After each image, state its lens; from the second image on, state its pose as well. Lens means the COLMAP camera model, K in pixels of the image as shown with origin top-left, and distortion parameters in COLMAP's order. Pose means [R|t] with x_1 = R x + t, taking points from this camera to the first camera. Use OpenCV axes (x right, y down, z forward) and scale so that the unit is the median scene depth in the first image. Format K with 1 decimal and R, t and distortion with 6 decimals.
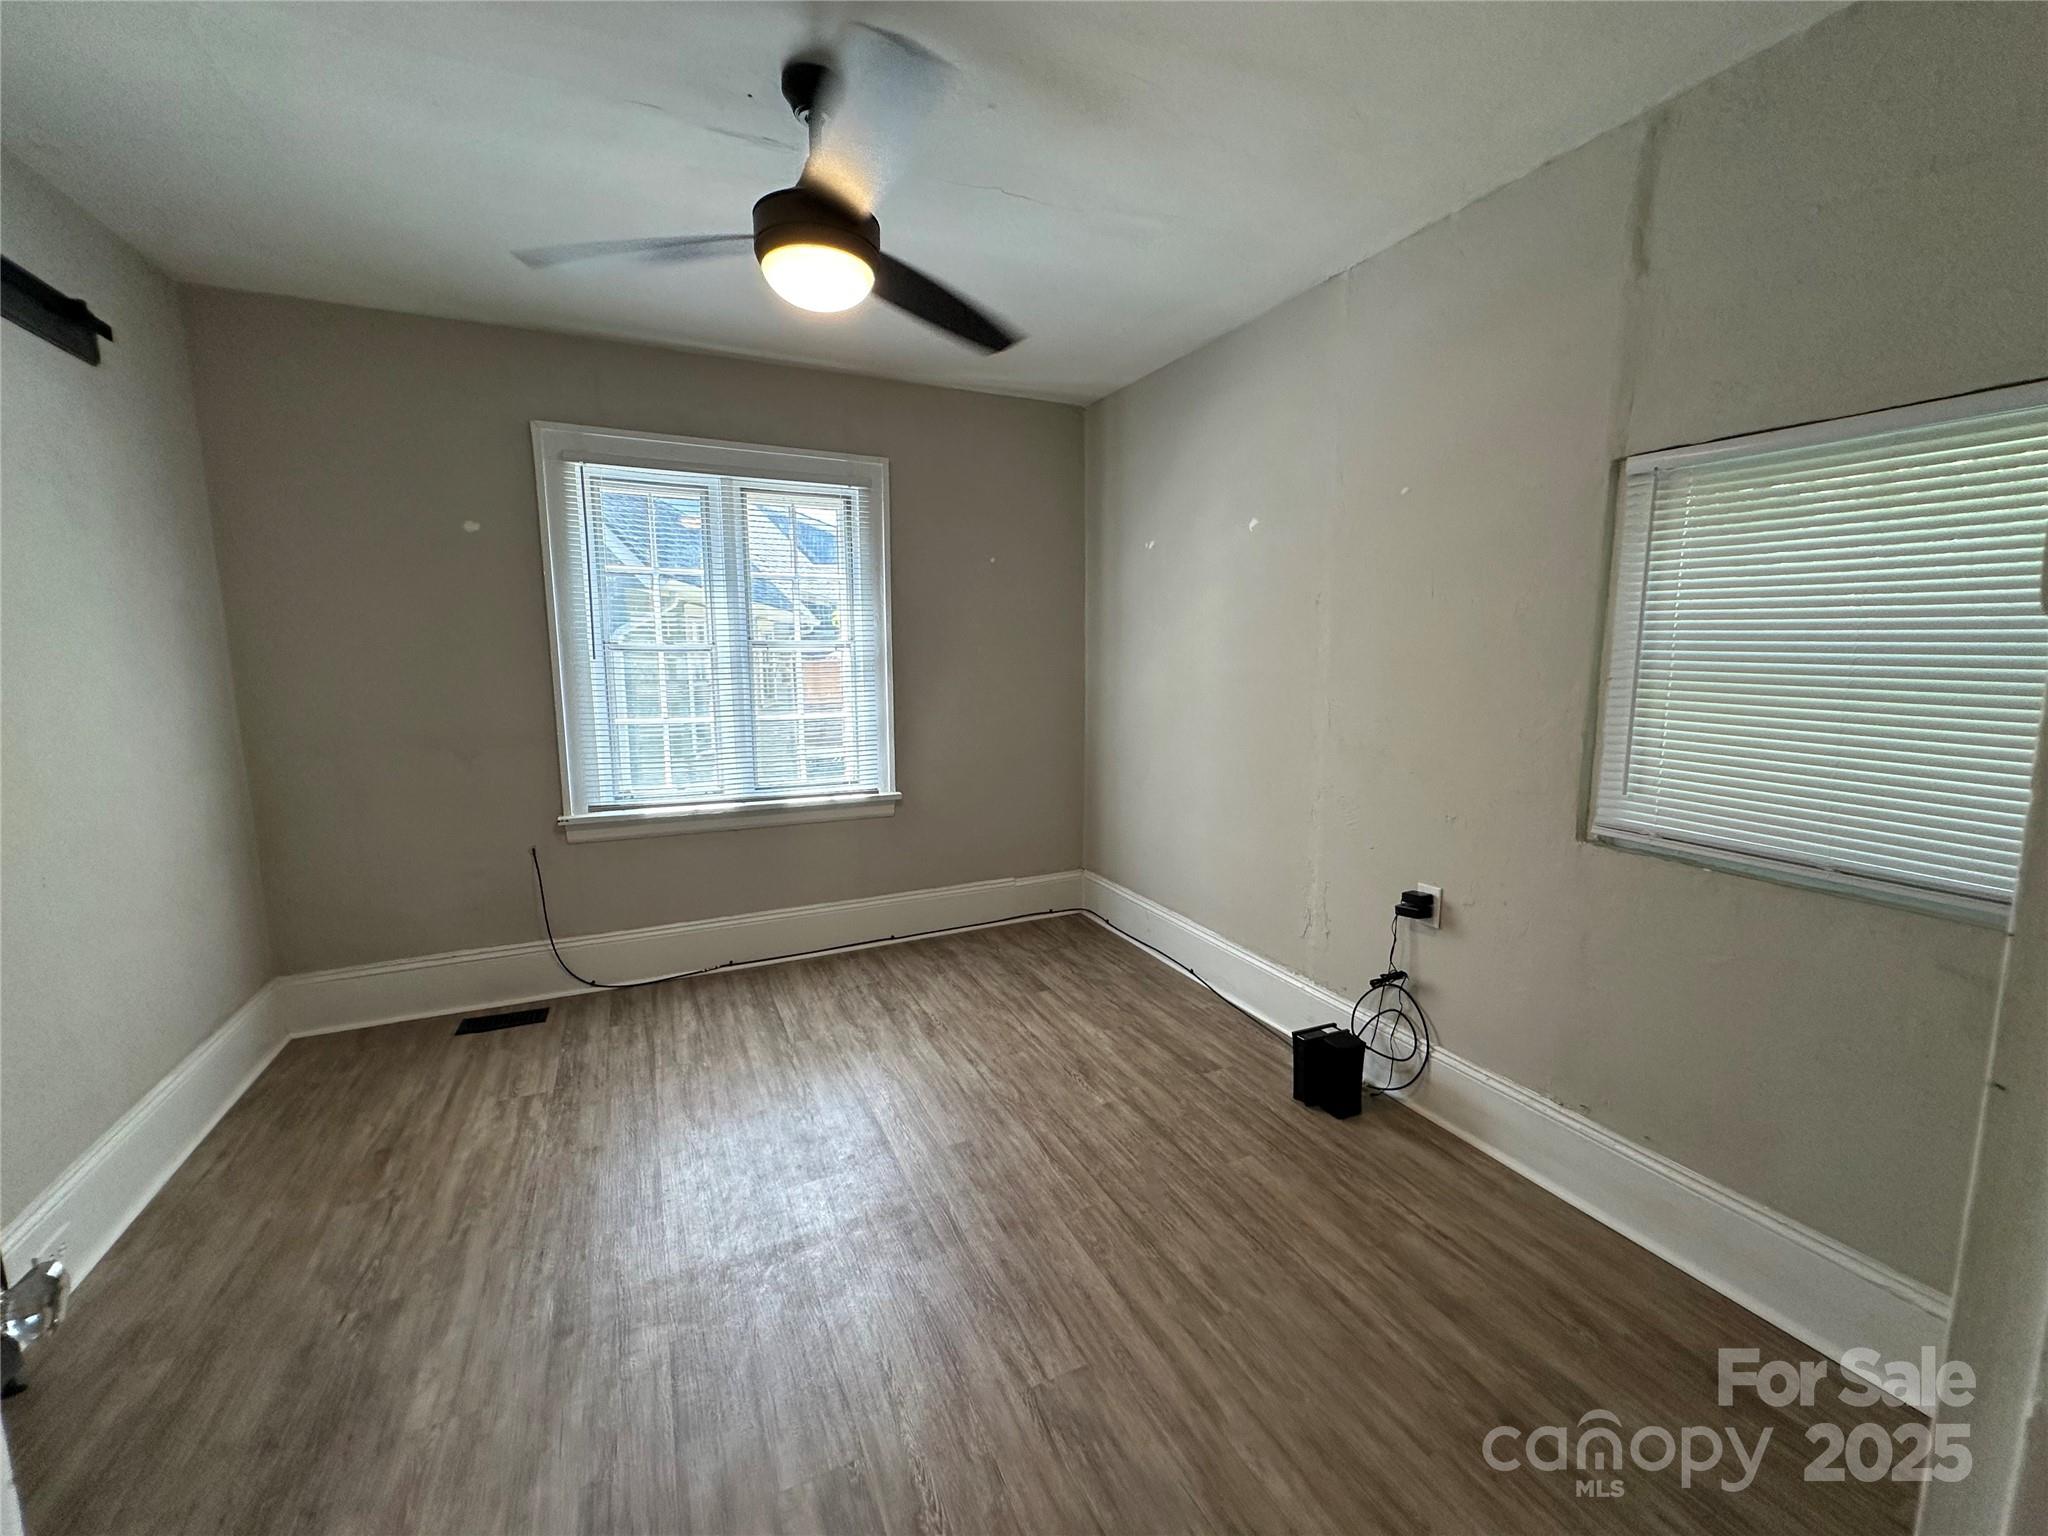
lens RADIAL K [[819.5, 0, 1024.3], [0, 819.5, 764.6], [0, 0, 1]] dist [-0.000789, 0.000937]
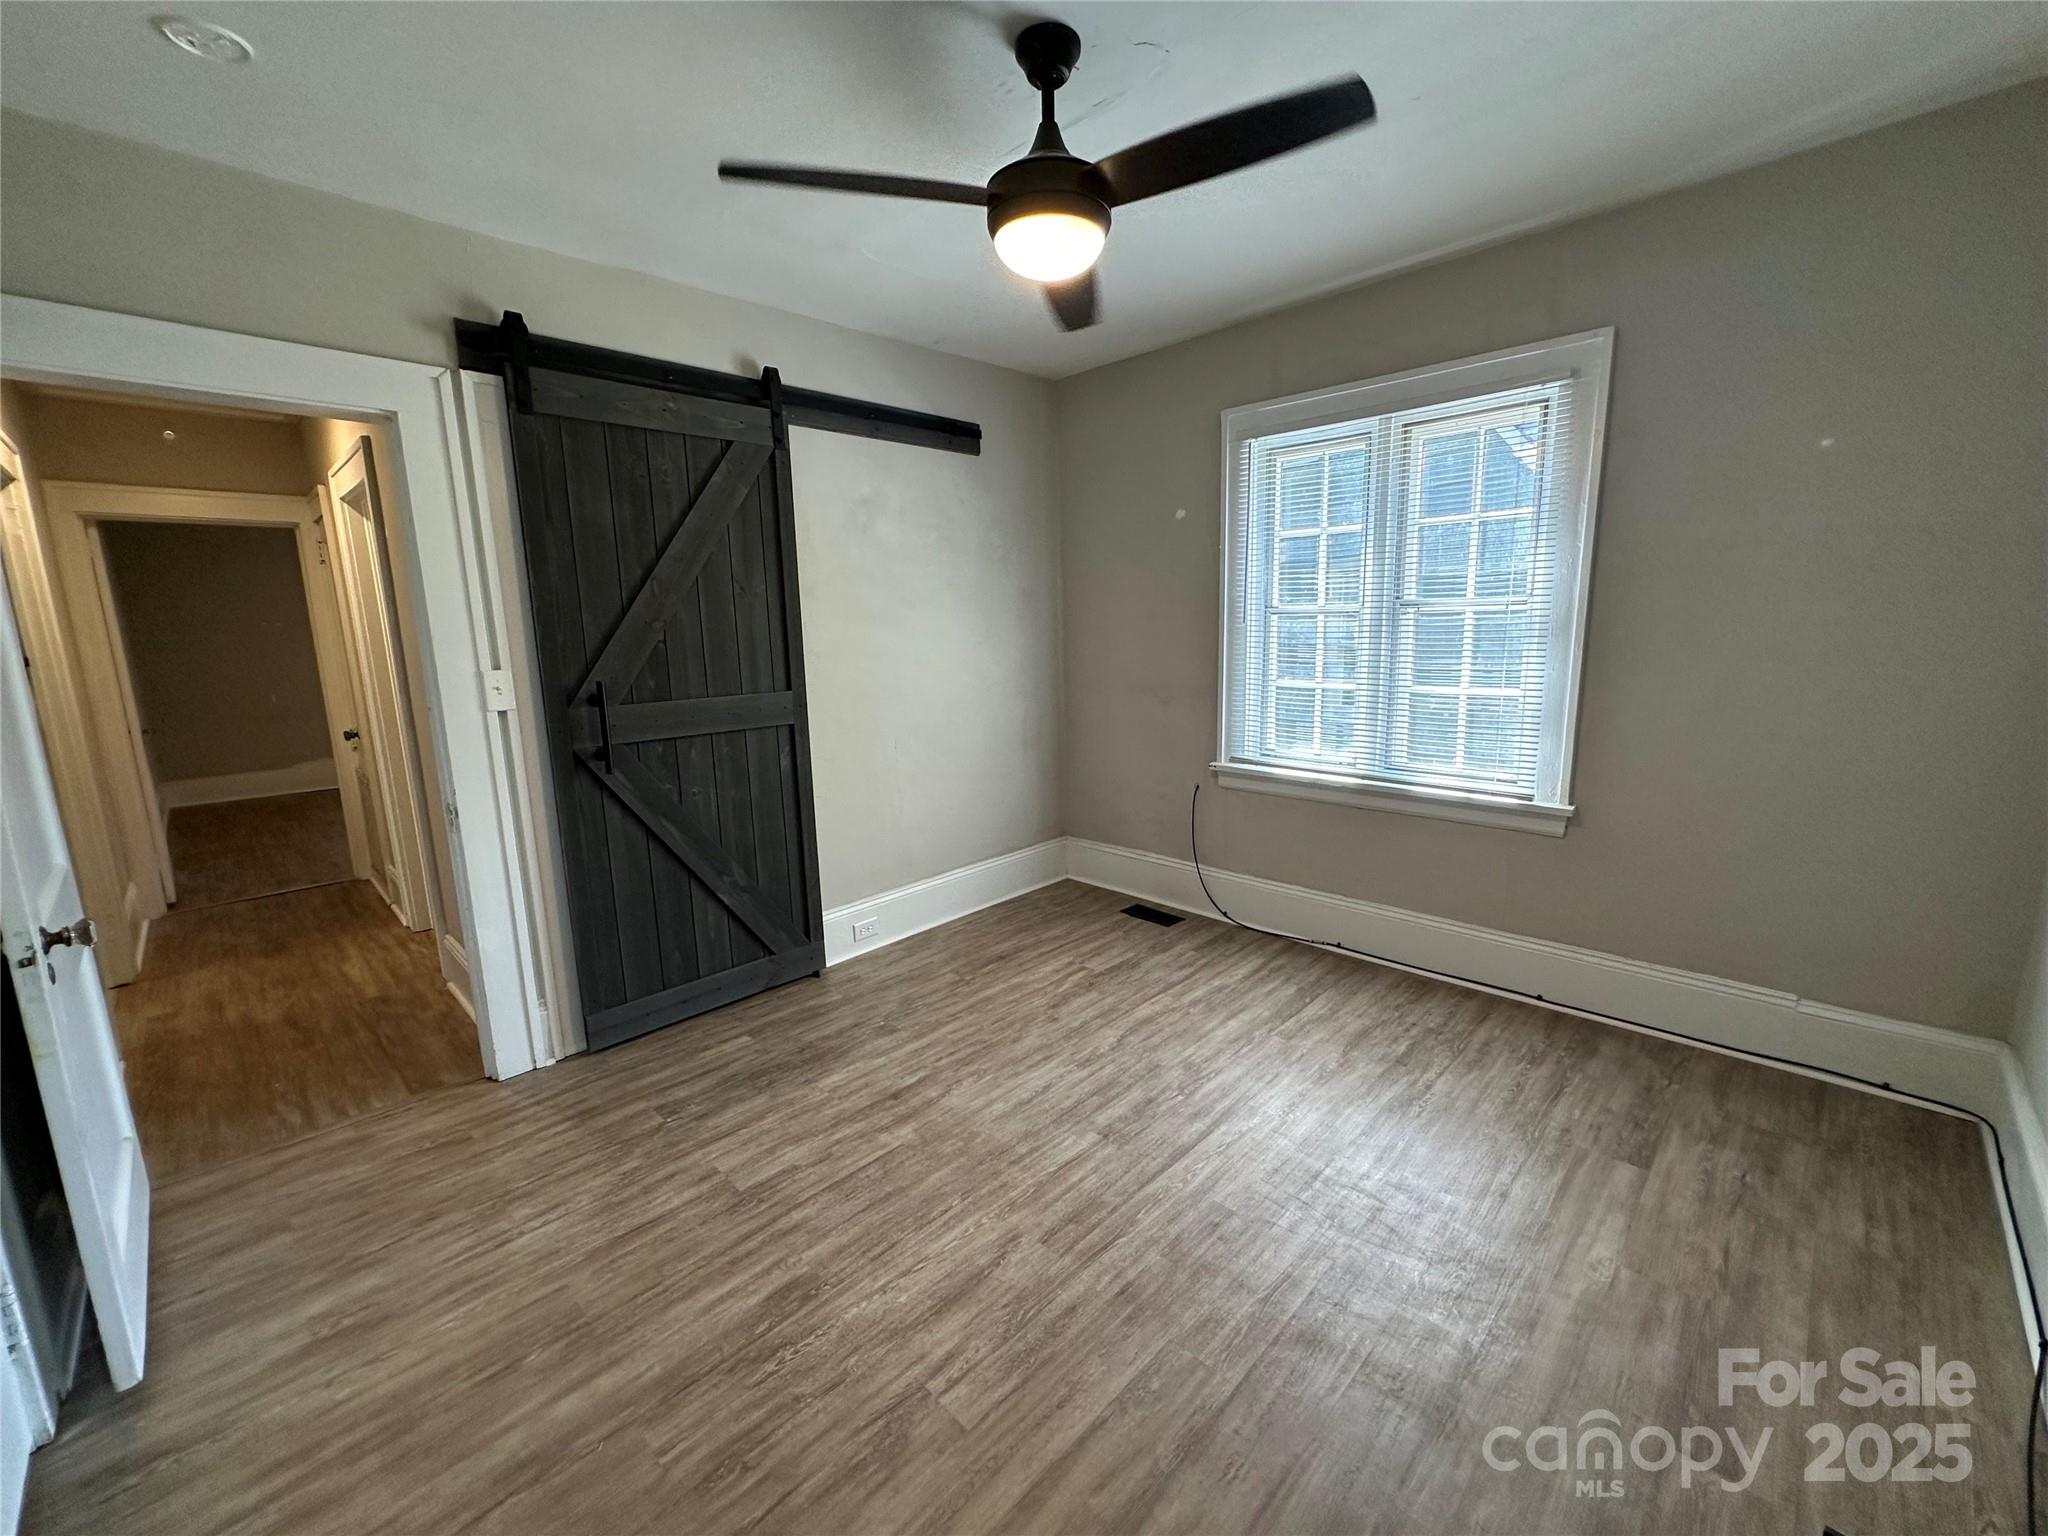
lens RADIAL K [[819.5, 0, 1024.3], [0, 819.5, 764.6], [0, 0, 1]] dist [-0.000789, 0.000937]
pose [[0.335282, 0.158756, -0.928646, 0.421612], [-0.103971, 0.985914, 0.131008, -0.057105], [0.936363, 0.052628, 0.347065, 0.366811]]
